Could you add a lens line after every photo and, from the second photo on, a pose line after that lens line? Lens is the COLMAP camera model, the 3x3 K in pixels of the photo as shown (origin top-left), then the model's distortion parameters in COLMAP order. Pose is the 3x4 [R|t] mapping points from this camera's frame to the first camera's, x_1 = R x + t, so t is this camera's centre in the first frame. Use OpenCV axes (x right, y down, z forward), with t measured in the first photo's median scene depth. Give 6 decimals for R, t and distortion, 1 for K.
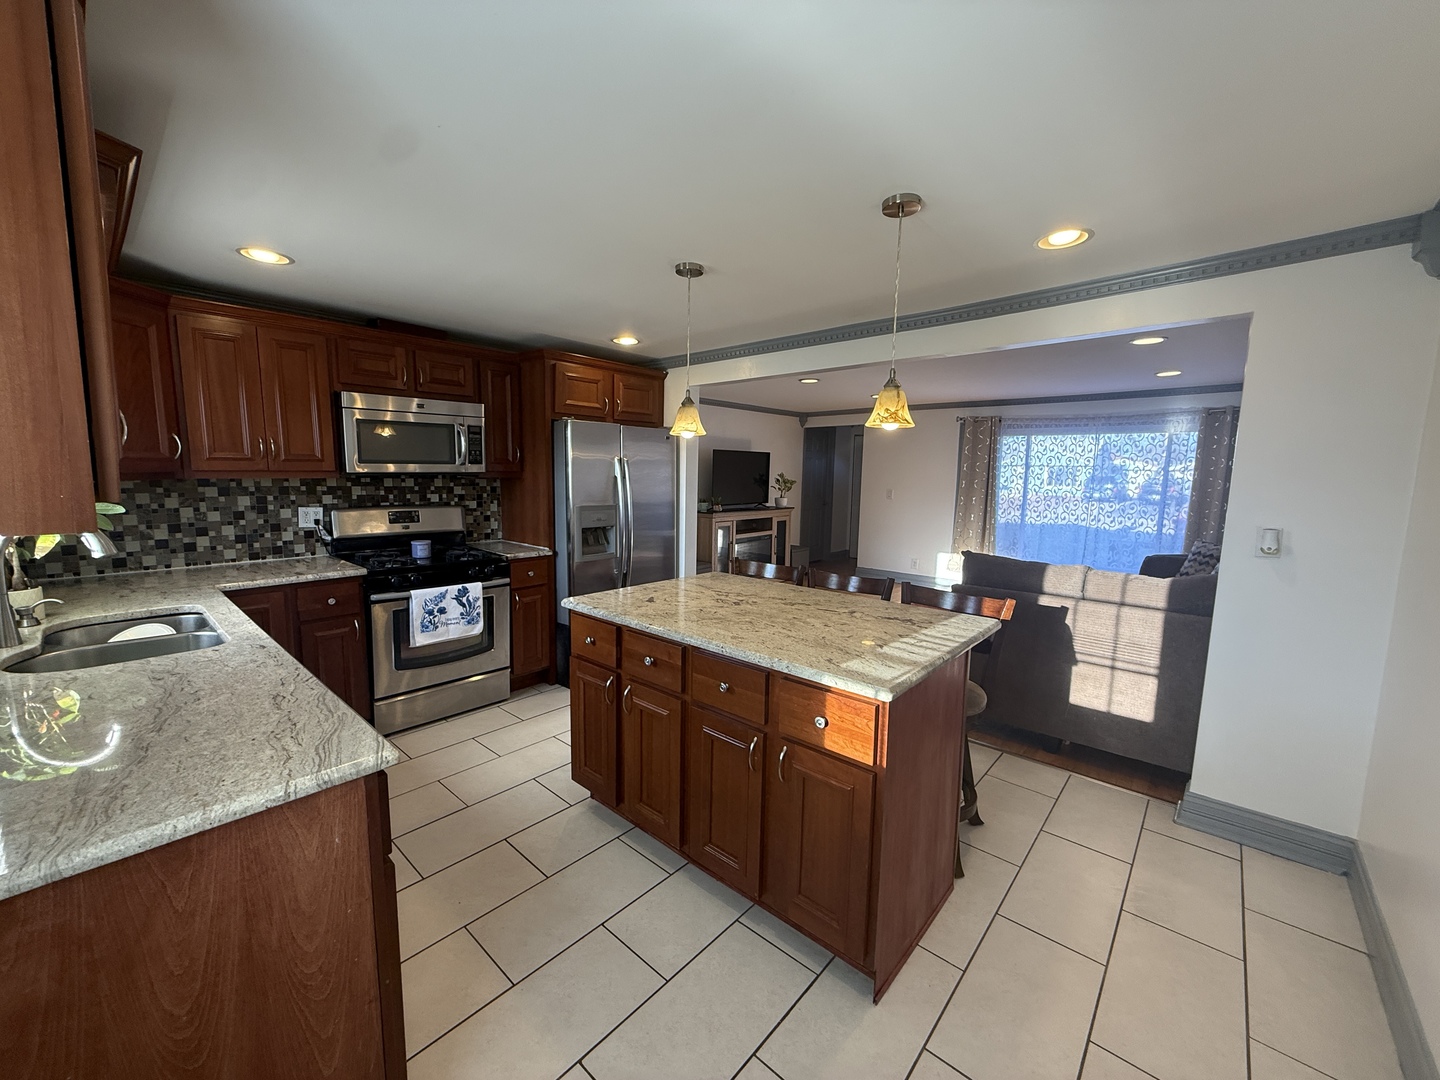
lens RADIAL K [[569.3, 0, 719.1], [0, 569.3, 536.1], [0, 0, 1]] dist [0.001234, -0.000109]
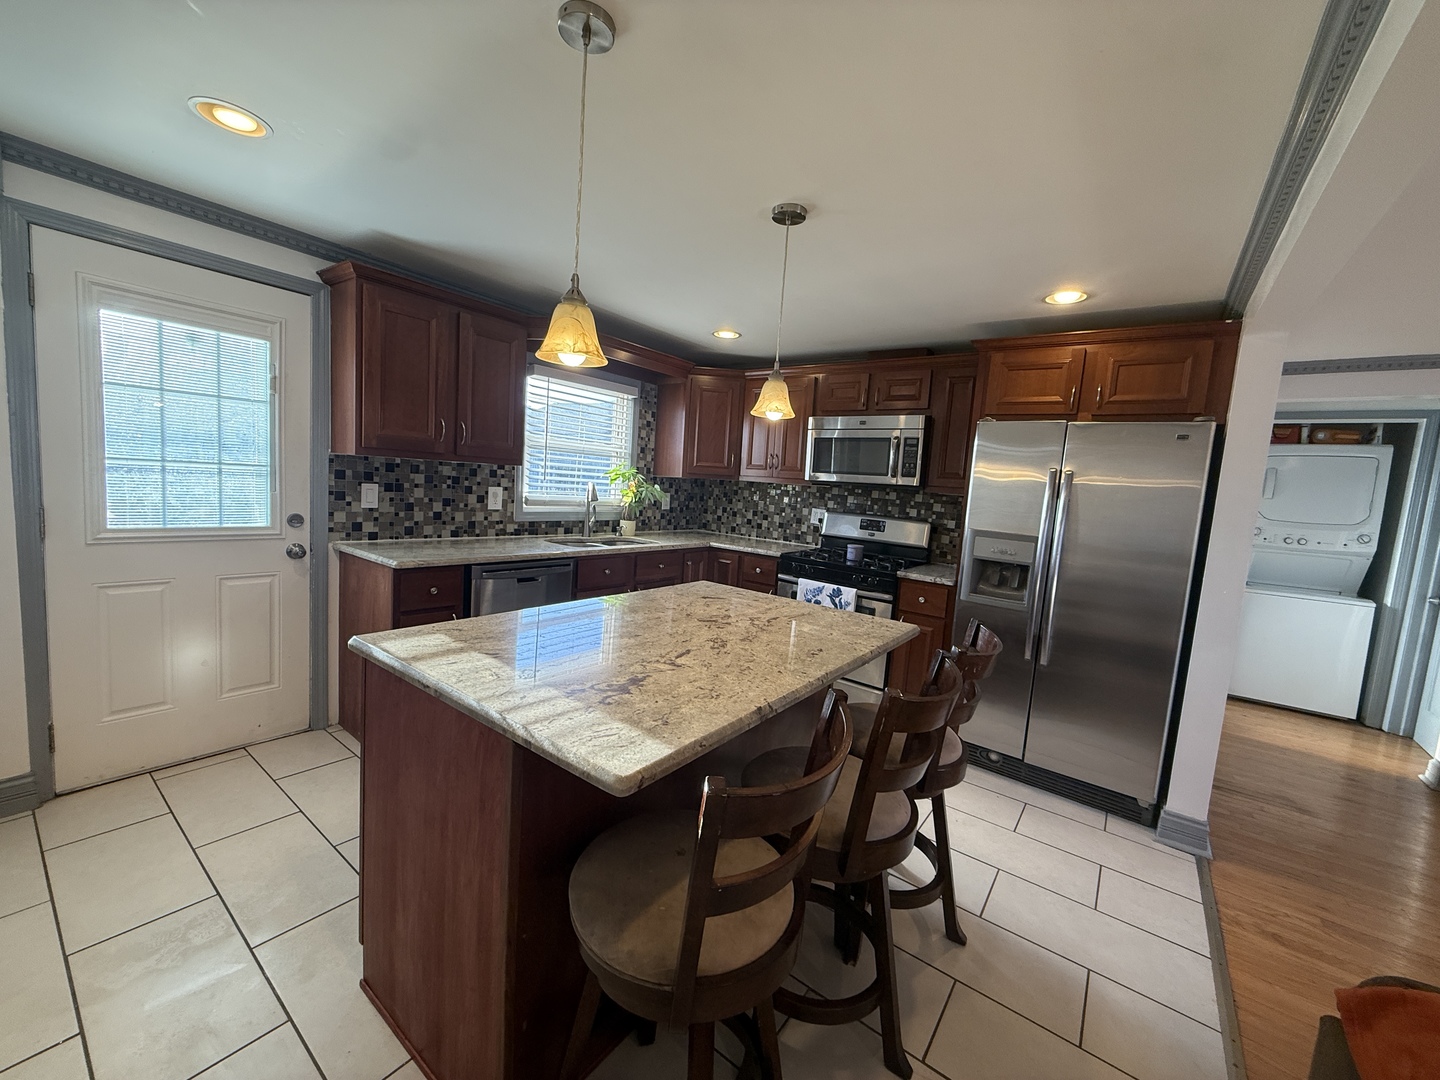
lens RADIAL K [[569.3, 0, 713.4], [0, 569.3, 538.8], [0, 0, 1]] dist [0.001234, -0.000109]
pose [[0.088725, 0.093837, -0.991626, 0.576300], [-0.184355, 0.979899, 0.076232, -0.038683], [0.978847, 0.176047, 0.104240, 0.649352]]
